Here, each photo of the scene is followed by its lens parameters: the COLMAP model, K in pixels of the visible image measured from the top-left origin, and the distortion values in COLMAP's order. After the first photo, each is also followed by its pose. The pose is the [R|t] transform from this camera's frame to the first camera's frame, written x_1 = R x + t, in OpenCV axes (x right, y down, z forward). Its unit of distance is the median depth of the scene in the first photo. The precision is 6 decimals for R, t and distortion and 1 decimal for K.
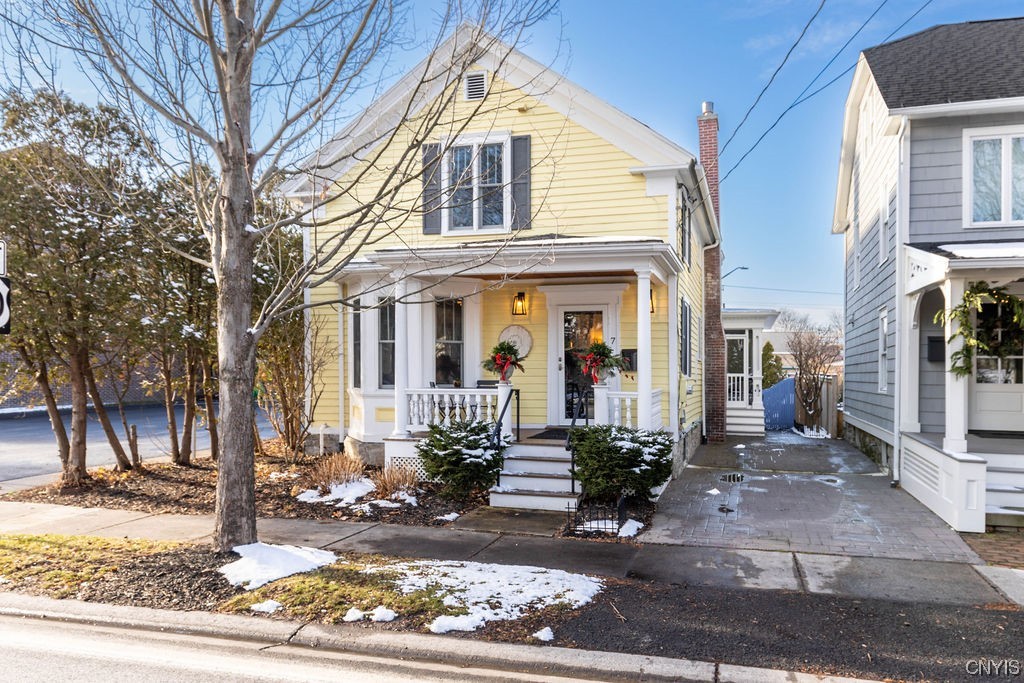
lens RADIAL K [[460.9, 0, 508.9], [0, 460.9, 343.9], [0, 0, 1]] dist [0.001177, 0.000090]
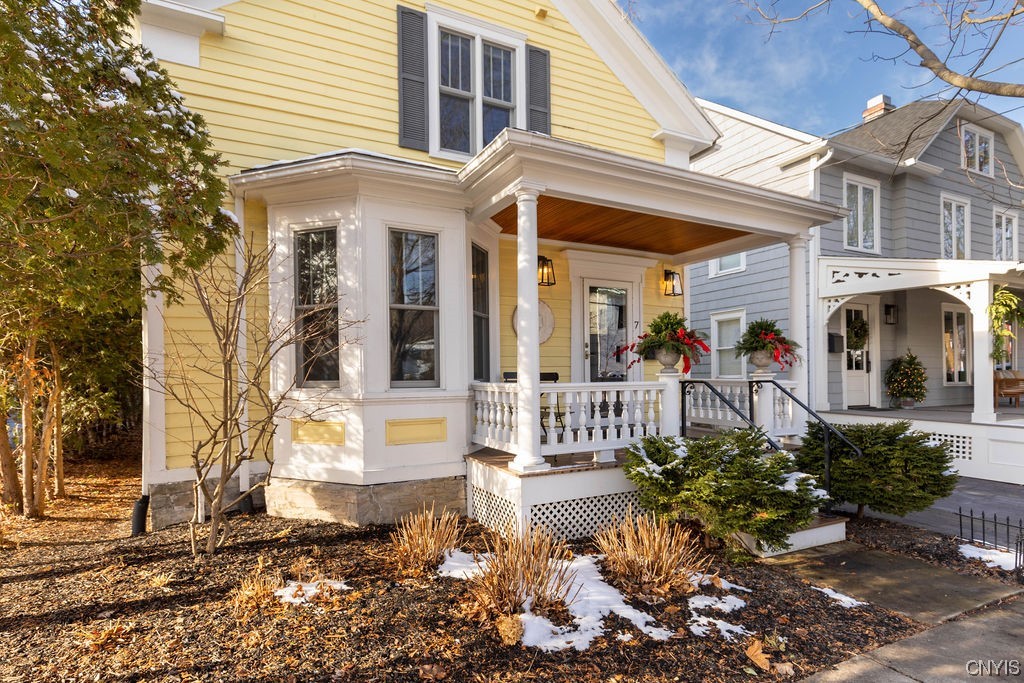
lens RADIAL K [[460.9, 0, 508.9], [0, 460.9, 343.9], [0, 0, 1]] dist [0.001177, 0.000090]
pose [[0.835588, 0.022853, 0.548881, -0.483466], [-0.026060, 0.999658, -0.001950, 0.040978], [-0.548738, -0.012674, 0.835898, 0.450331]]
